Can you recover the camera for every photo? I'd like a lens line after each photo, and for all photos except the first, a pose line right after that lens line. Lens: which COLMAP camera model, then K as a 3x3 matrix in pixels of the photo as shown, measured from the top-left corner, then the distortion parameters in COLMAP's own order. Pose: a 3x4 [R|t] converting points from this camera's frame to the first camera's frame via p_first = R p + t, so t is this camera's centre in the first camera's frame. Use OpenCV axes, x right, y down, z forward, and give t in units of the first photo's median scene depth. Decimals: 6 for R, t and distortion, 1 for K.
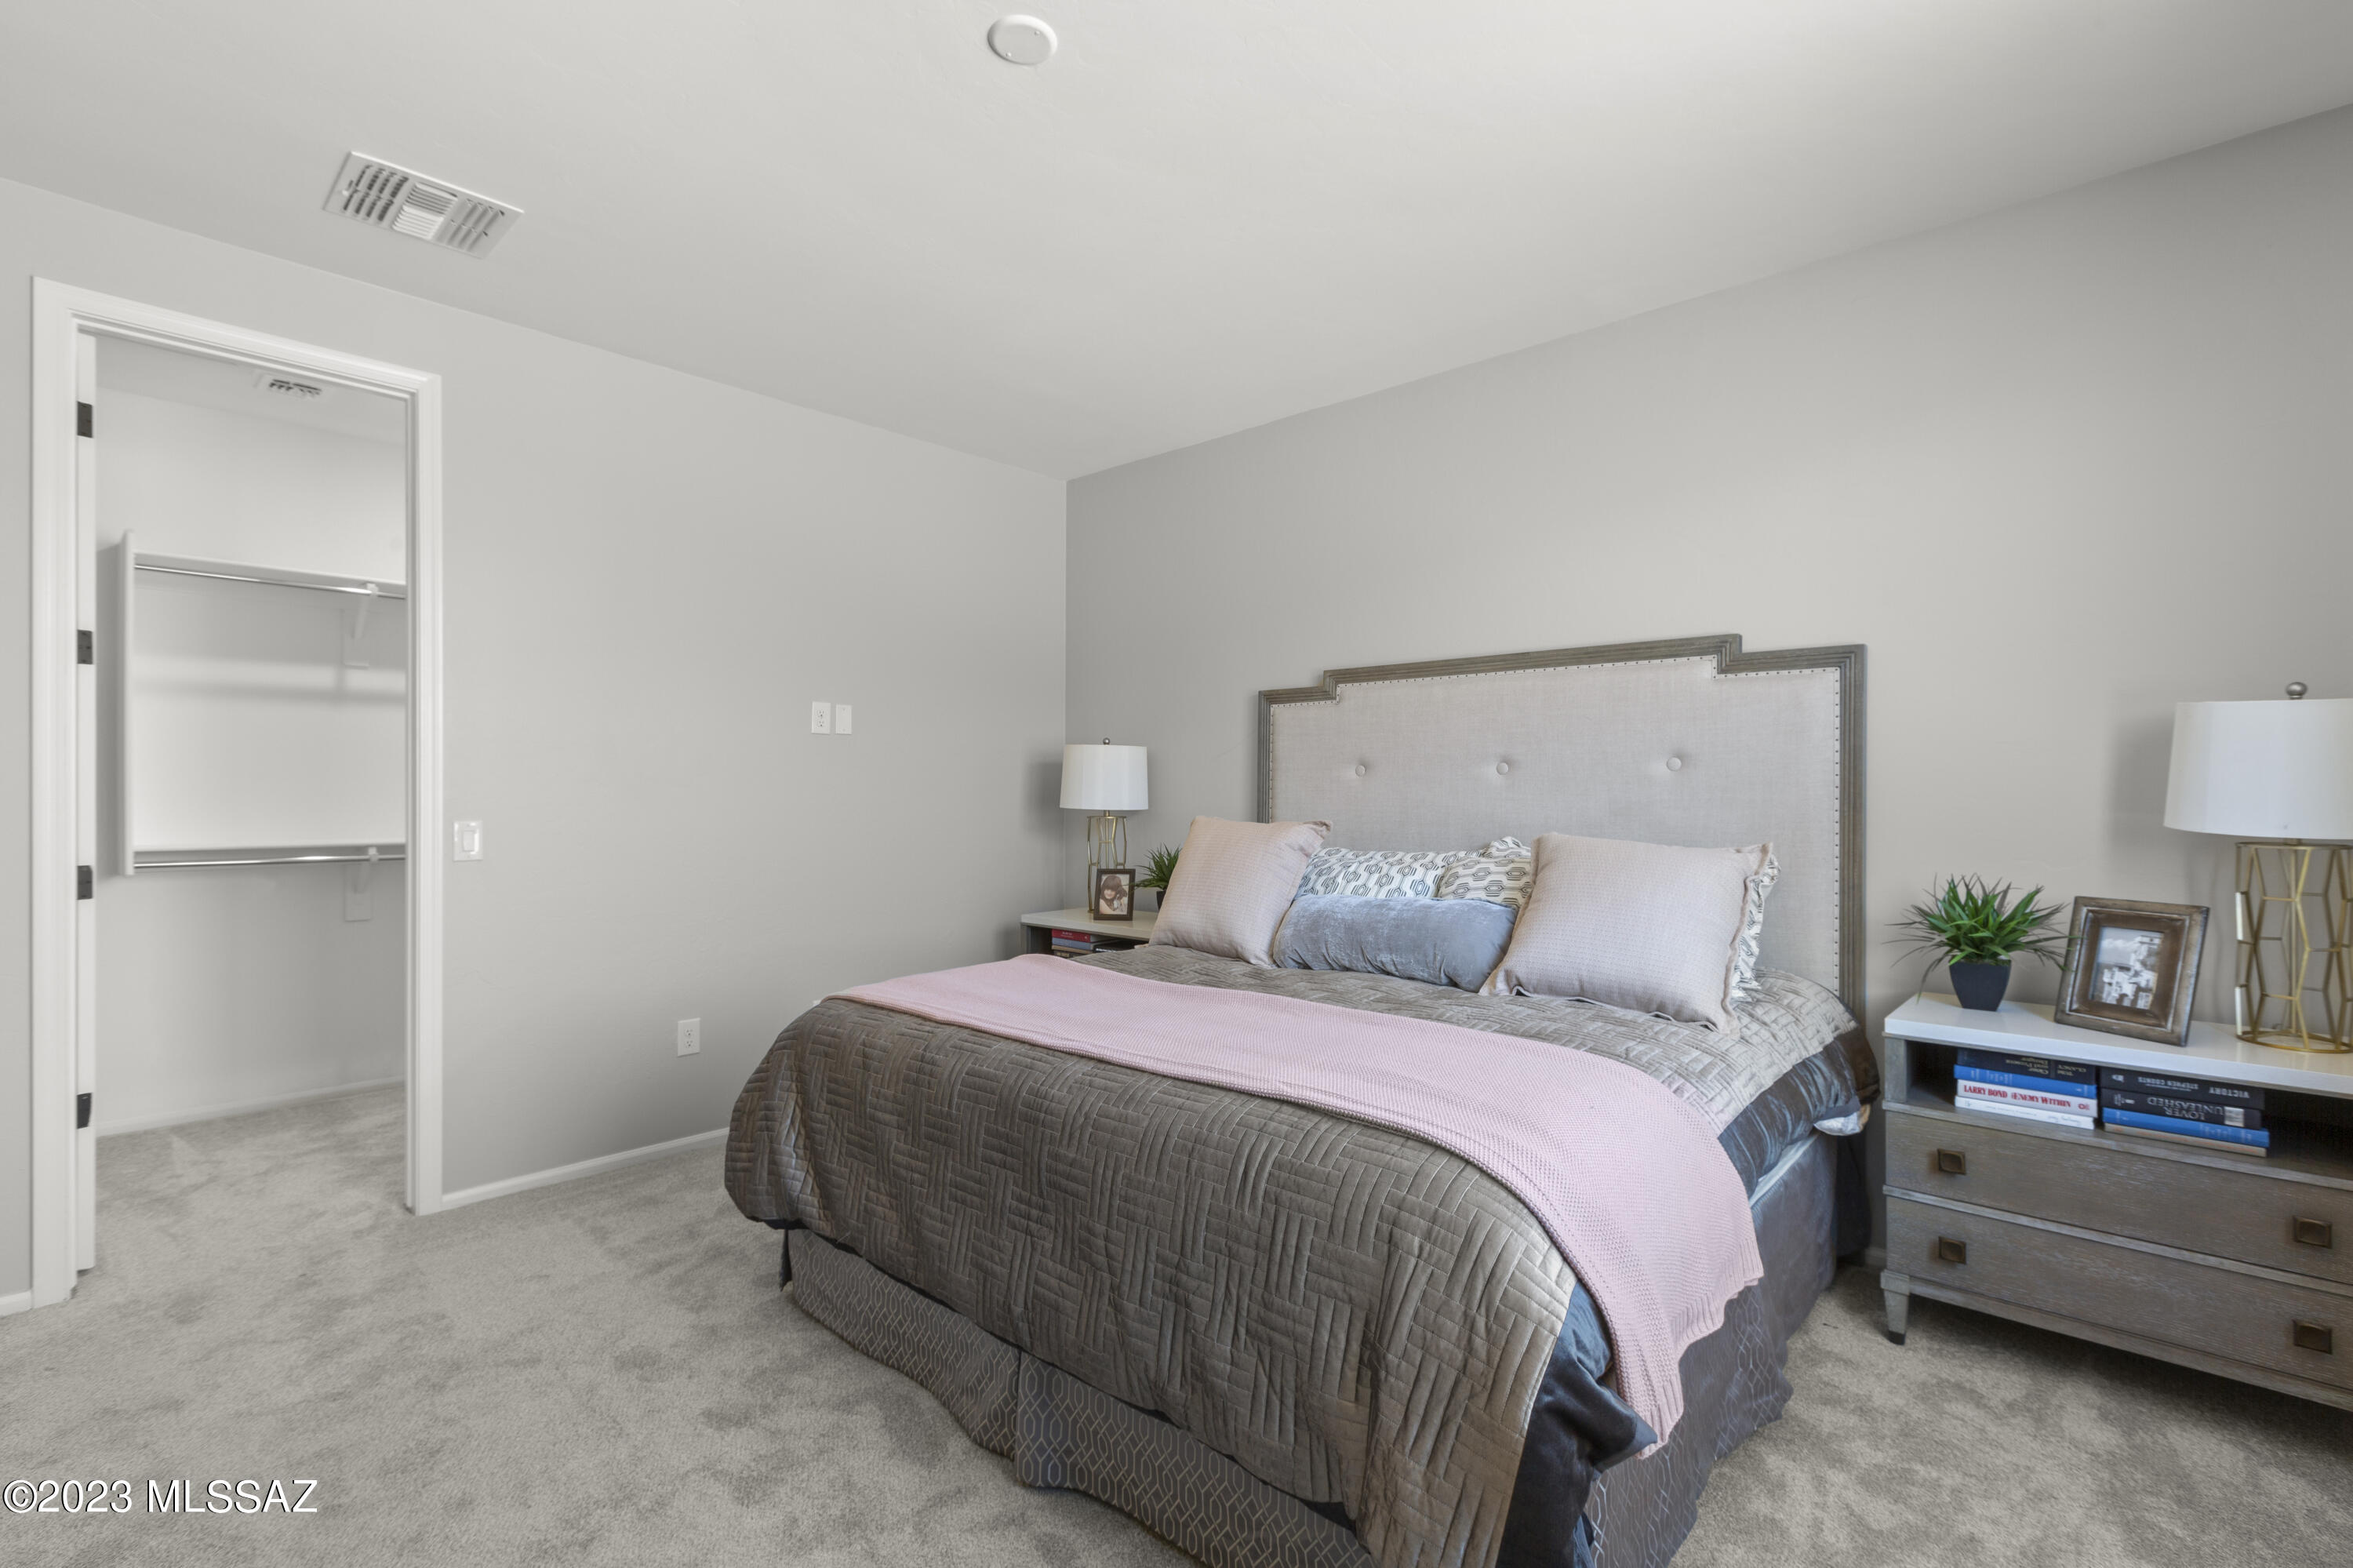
lens RADIAL K [[1065.4, 0, 1177.5], [0, 1065.4, 791.6], [0, 0, 1]] dist [0.000771, -0.000068]
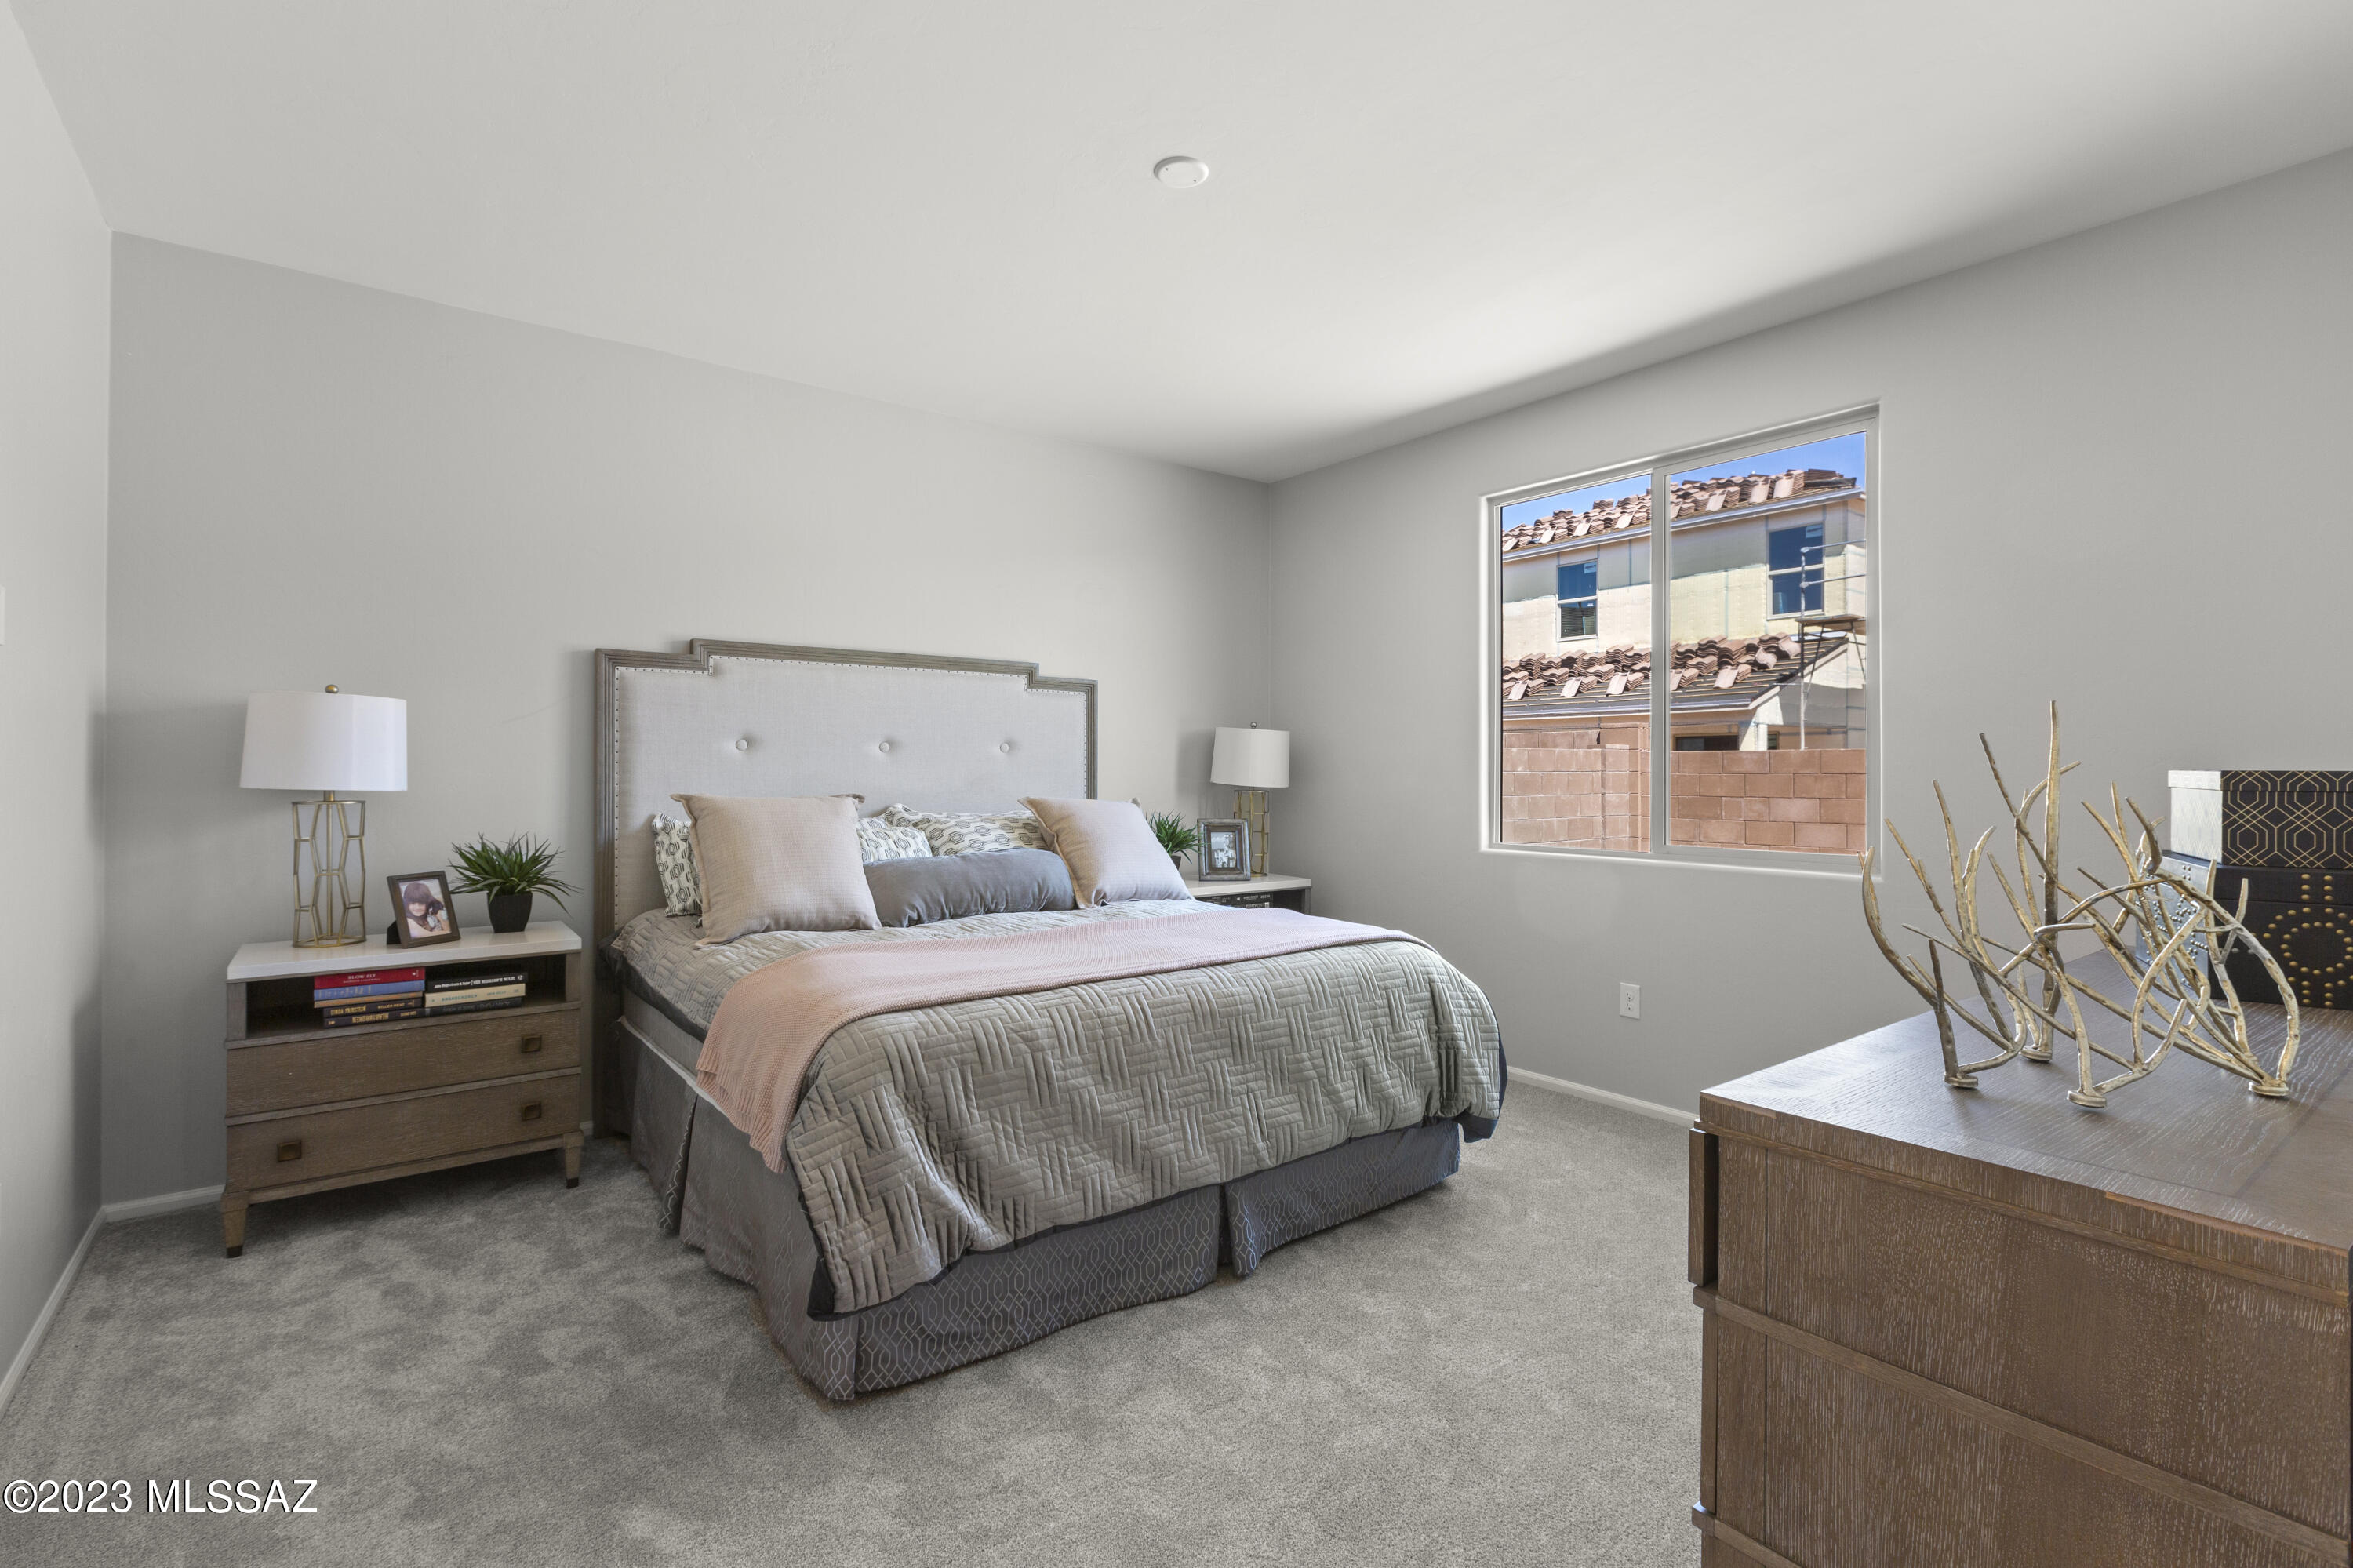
lens RADIAL K [[1065.4, 0, 1177.0], [0, 1065.4, 774.3], [0, 0, 1]] dist [0.000771, -0.000068]
pose [[0.189851, -0.008943, 0.981772, -0.824754], [-0.006525, 0.999925, 0.010370, -0.005971], [-0.981791, -0.008375, 0.189778, 0.454848]]
